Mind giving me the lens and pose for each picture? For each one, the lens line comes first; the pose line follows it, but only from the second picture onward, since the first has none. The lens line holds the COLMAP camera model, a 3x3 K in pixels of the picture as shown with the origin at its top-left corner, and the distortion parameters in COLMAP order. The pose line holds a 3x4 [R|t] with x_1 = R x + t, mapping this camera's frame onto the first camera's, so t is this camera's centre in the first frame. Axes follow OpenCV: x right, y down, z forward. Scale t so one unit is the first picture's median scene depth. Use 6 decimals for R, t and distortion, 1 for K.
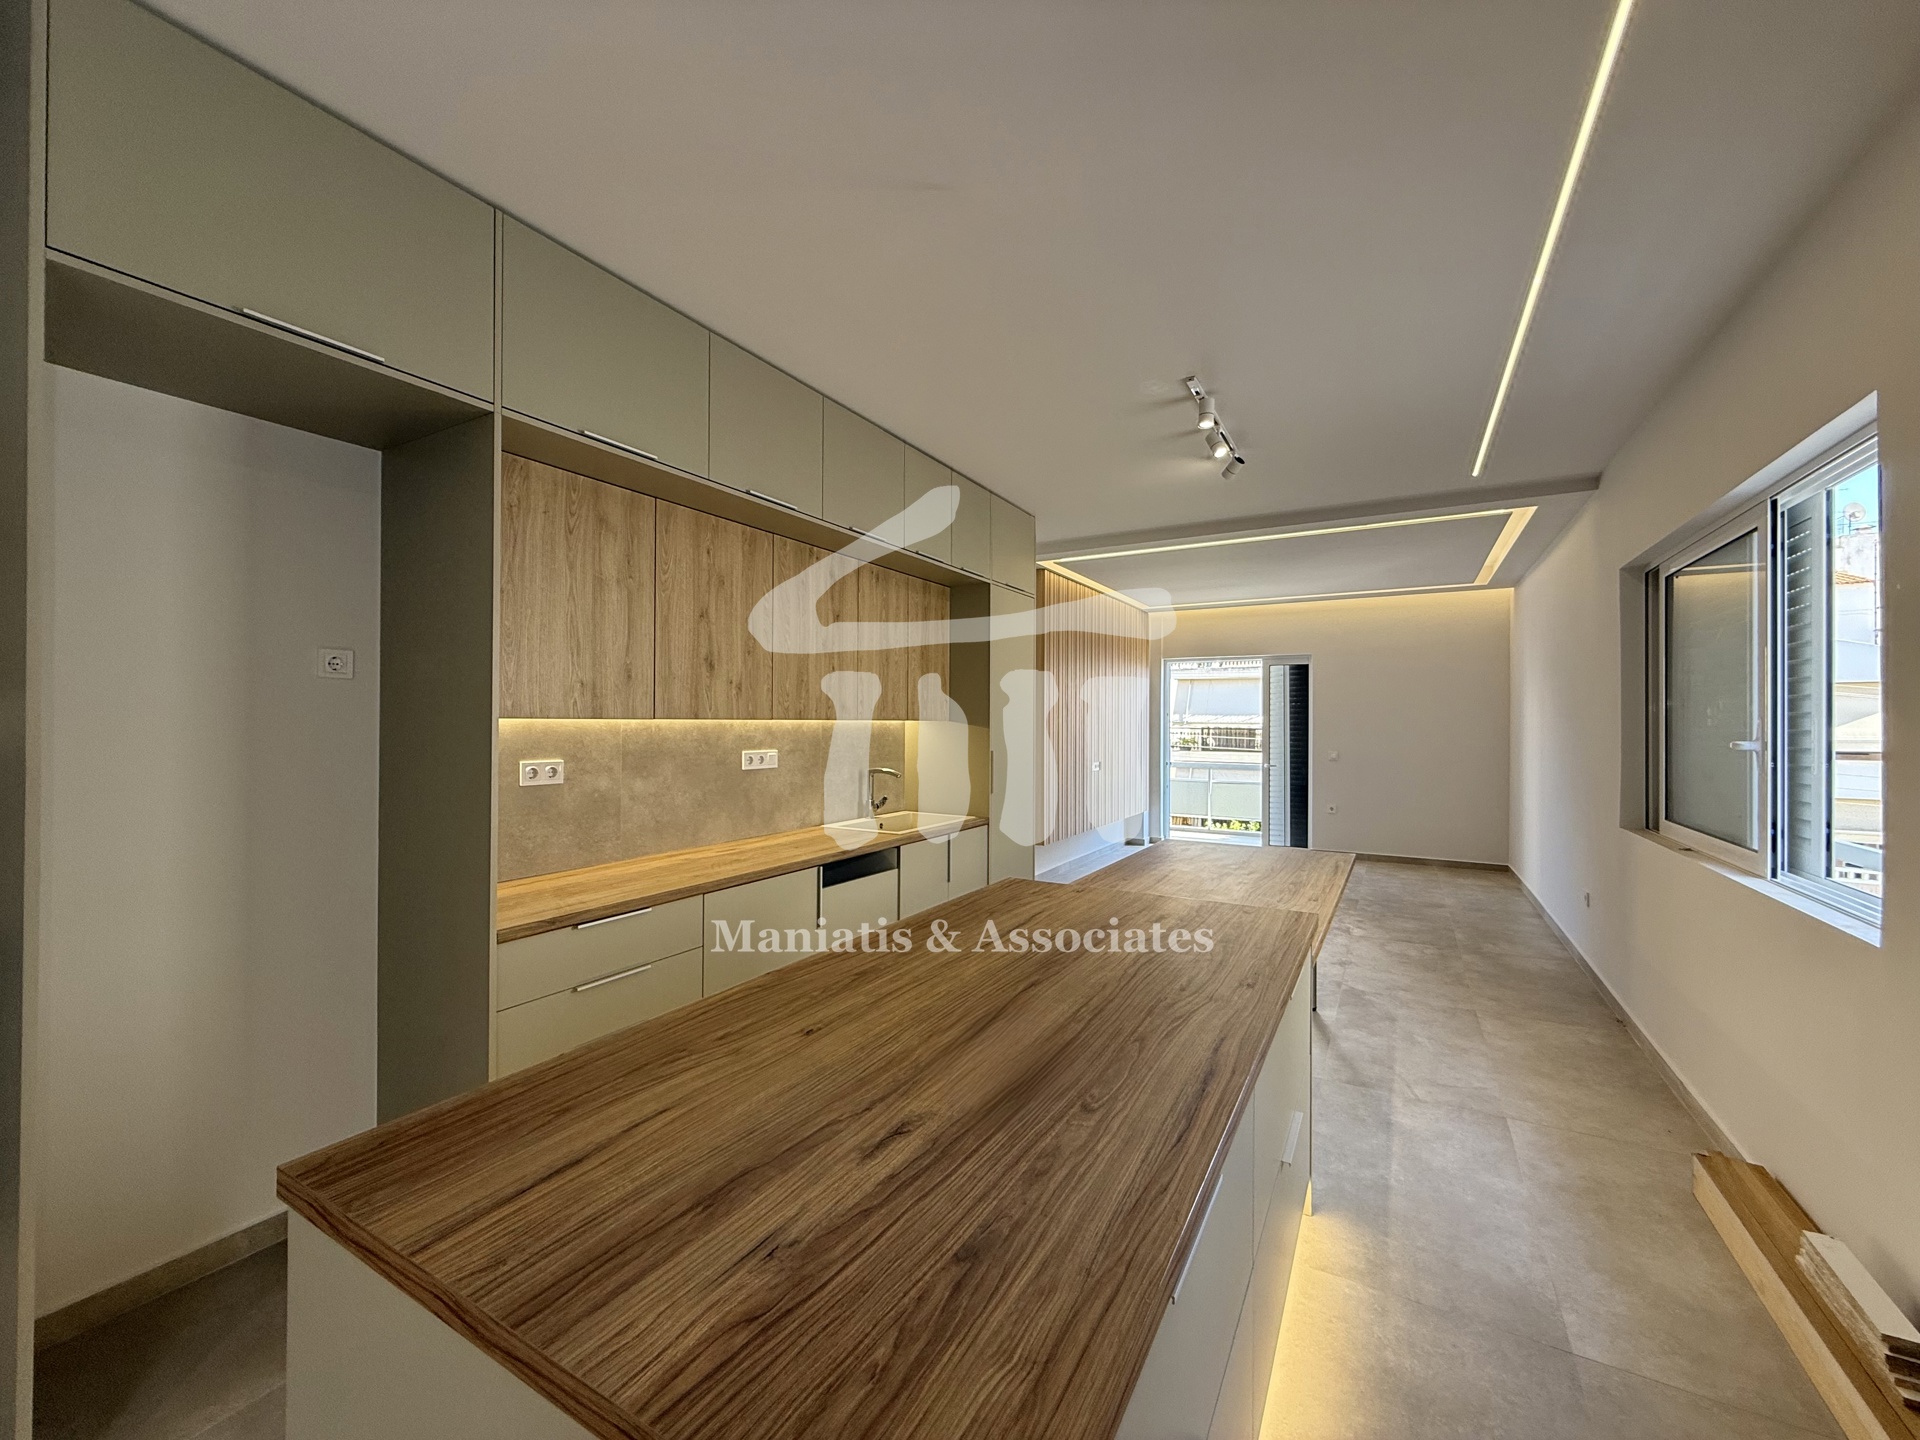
lens RADIAL K [[763.1, 0, 953.9], [0, 763.1, 720.8], [0, 0, 1]] dist [0.001296, -0.000540]
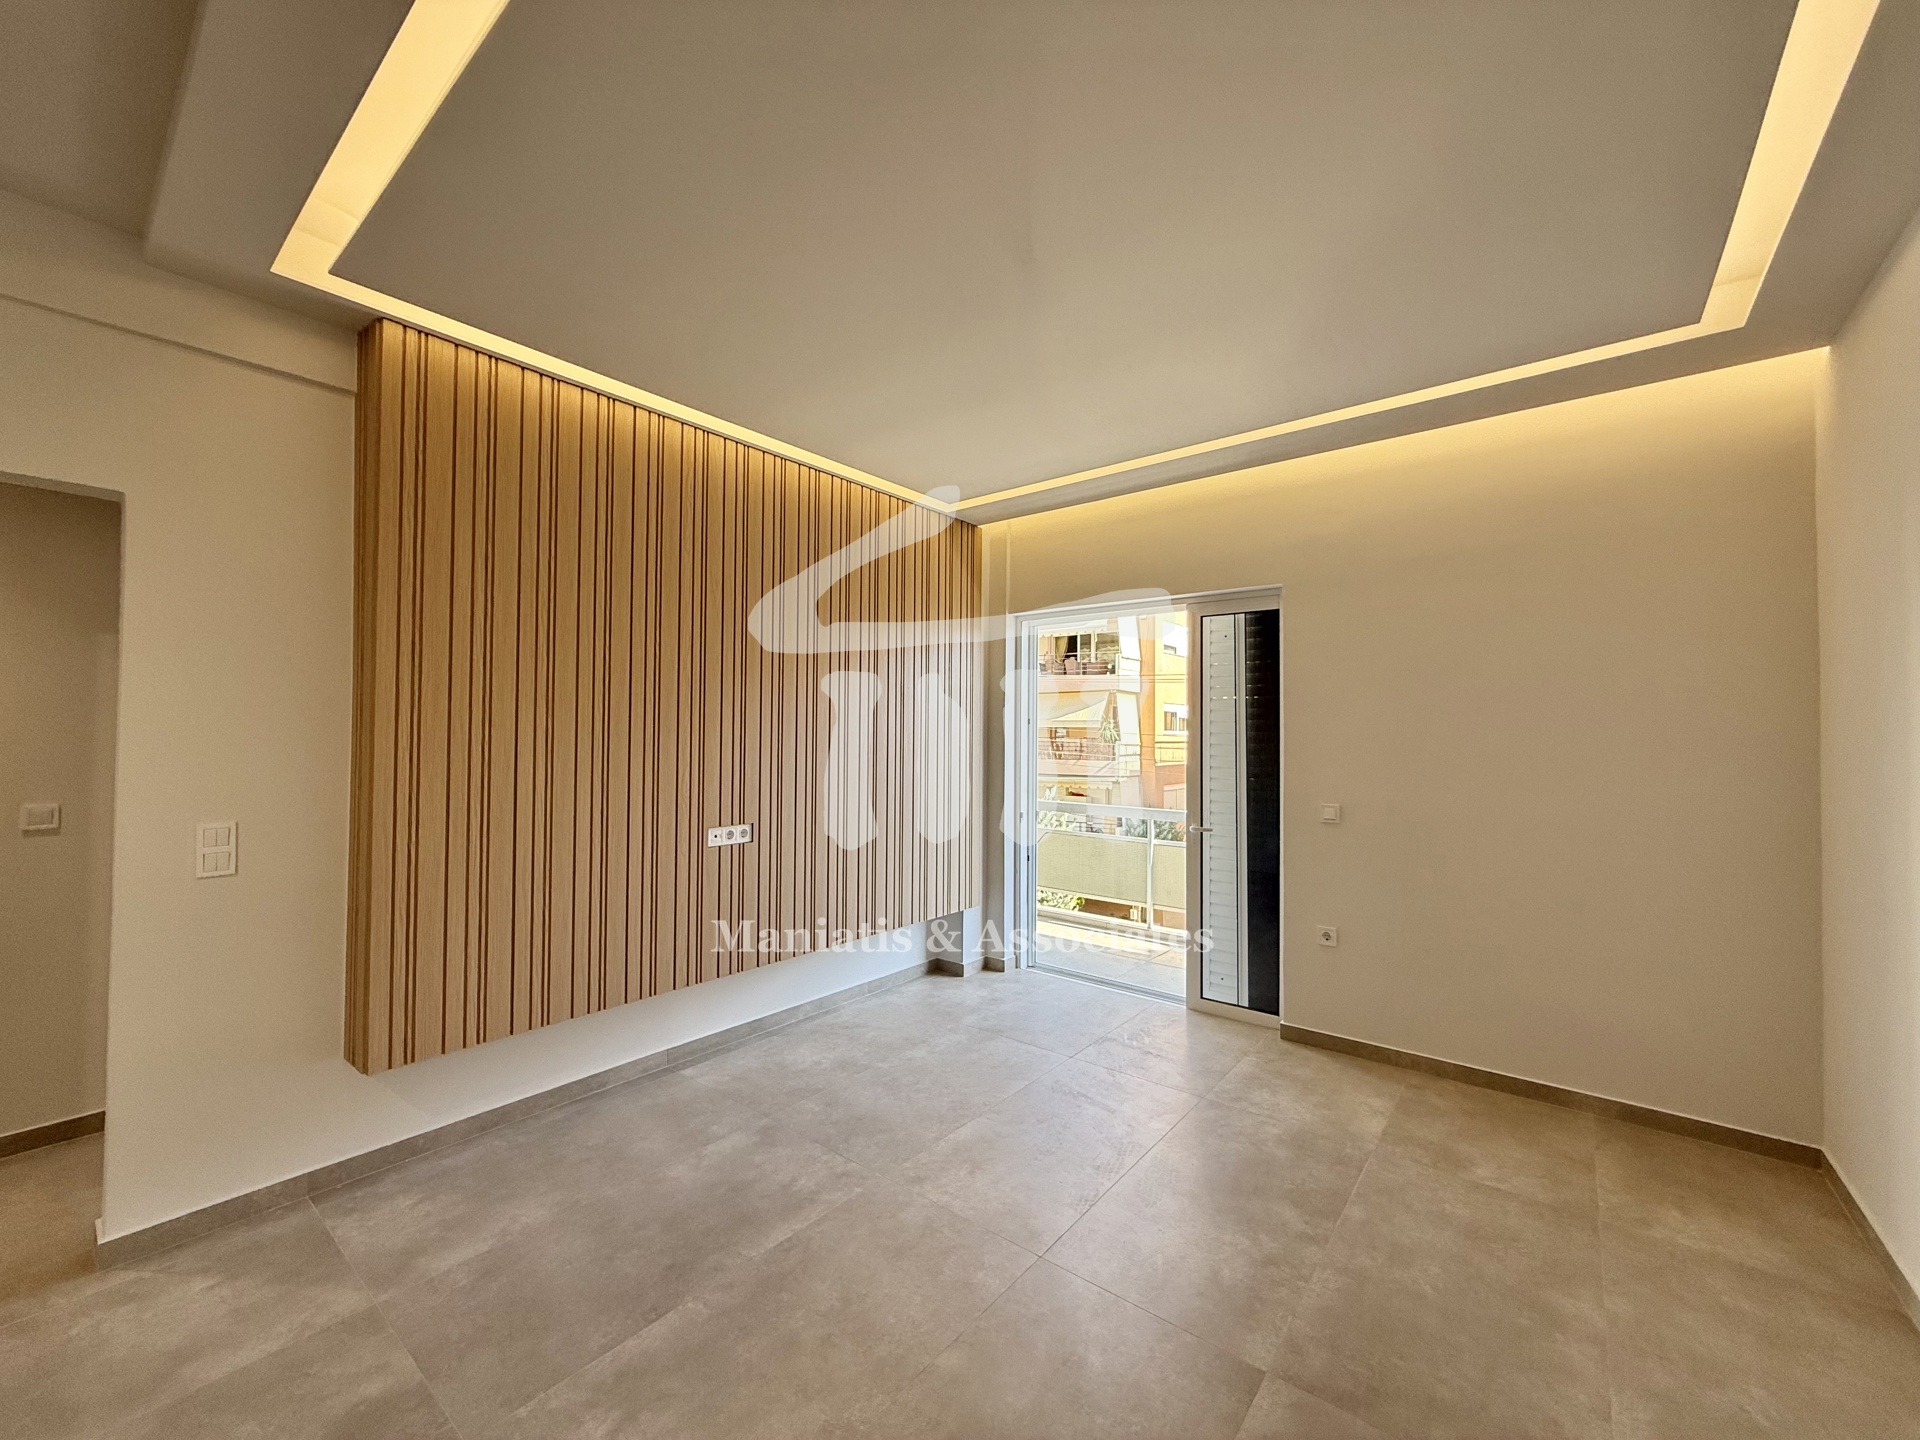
lens RADIAL K [[766.2, 0, 954.8], [0, 766.2, 718.1], [0, 0, 1]] dist [0.000589, 0.000114]
pose [[0.988481, 0.000142, -0.151348, 0.854946], [-0.003078, 0.999812, -0.019162, 0.001047], [0.151317, 0.019407, 0.988295, 1.299069]]
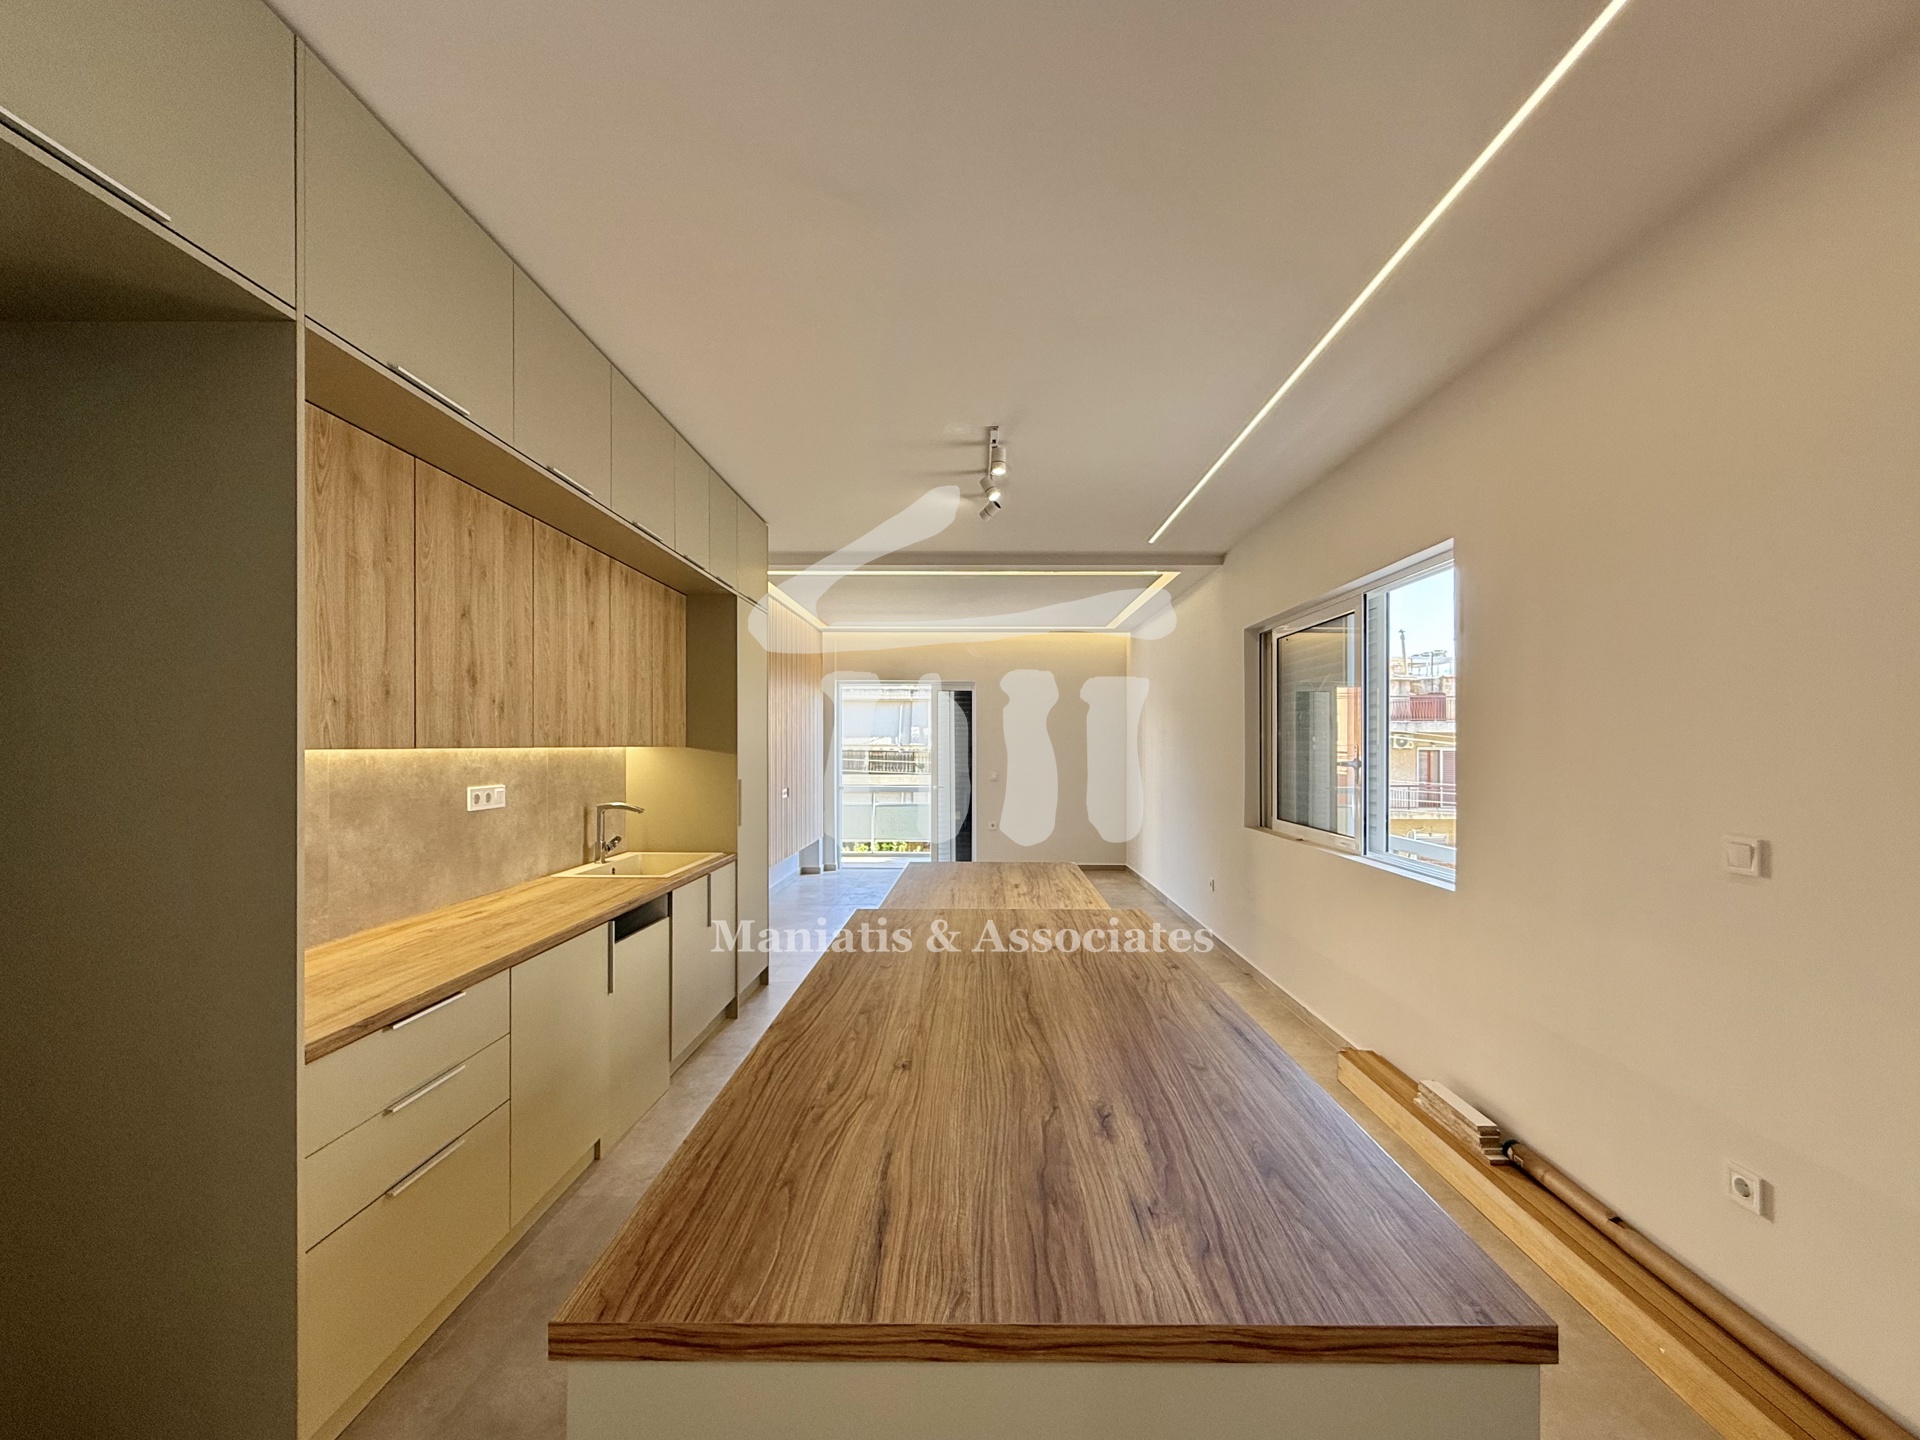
lens RADIAL K [[822.8, 0, 973.8], [0, 822.8, 749.1], [0, 0, 1]] dist [0.000066, 0.000004]
pose [[0.866958, -0.004734, 0.498359, -0.262289], [0.000724, 0.999966, 0.008238, -0.006595], [-0.498381, -0.006781, 0.866932, 0.010014]]
